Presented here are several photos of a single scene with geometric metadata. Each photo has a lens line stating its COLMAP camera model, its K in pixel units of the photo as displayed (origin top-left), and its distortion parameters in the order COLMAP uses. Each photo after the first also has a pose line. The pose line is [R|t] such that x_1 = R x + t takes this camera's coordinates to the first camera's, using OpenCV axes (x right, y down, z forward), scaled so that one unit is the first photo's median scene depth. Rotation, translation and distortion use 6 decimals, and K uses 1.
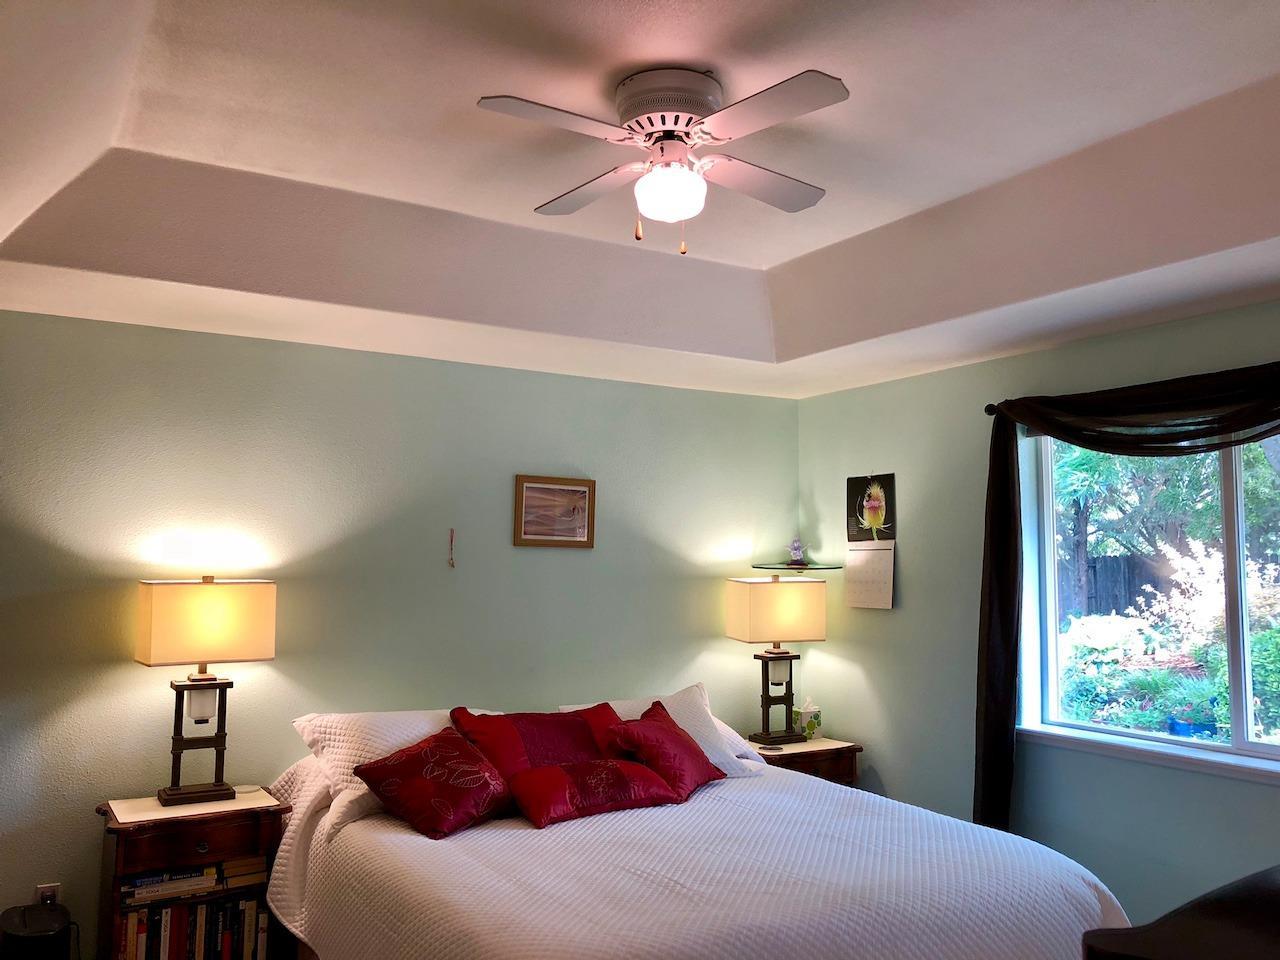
lens RADIAL K [[1040.8, 0, 642.0], [0, 1040.8, 472.6], [0, 0, 1]] dist [0.031020, -0.053081]
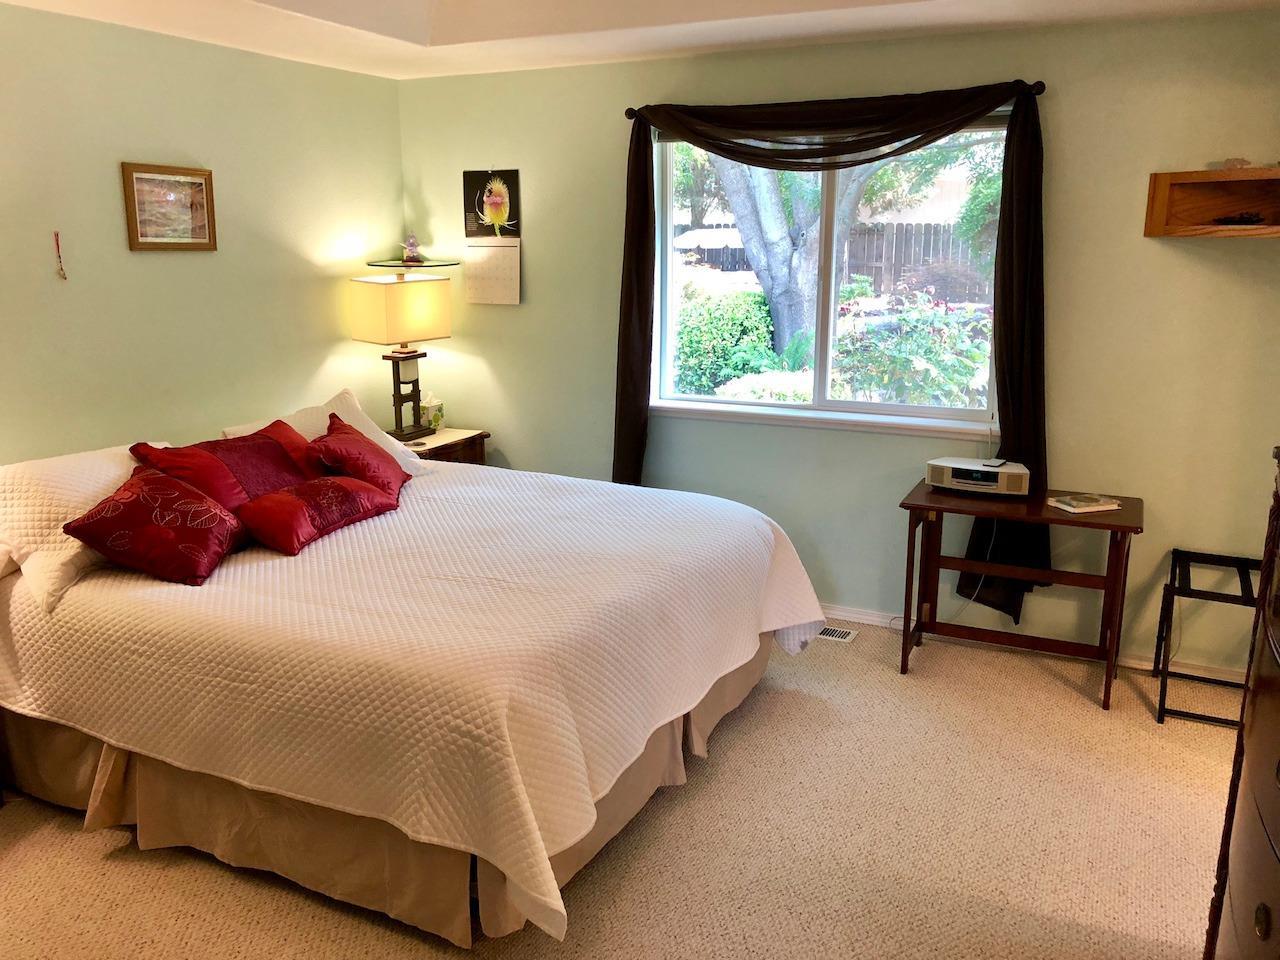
lens RADIAL K [[1040.8, 0, 642.0], [0, 1040.8, 472.6], [0, 0, 1]] dist [0.031020, -0.053081]
pose [[0.836733, -0.131188, 0.531664, -0.233703], [-0.040189, 0.953551, 0.298538, -0.025733], [-0.546134, -0.271164, 0.792596, 0.049249]]
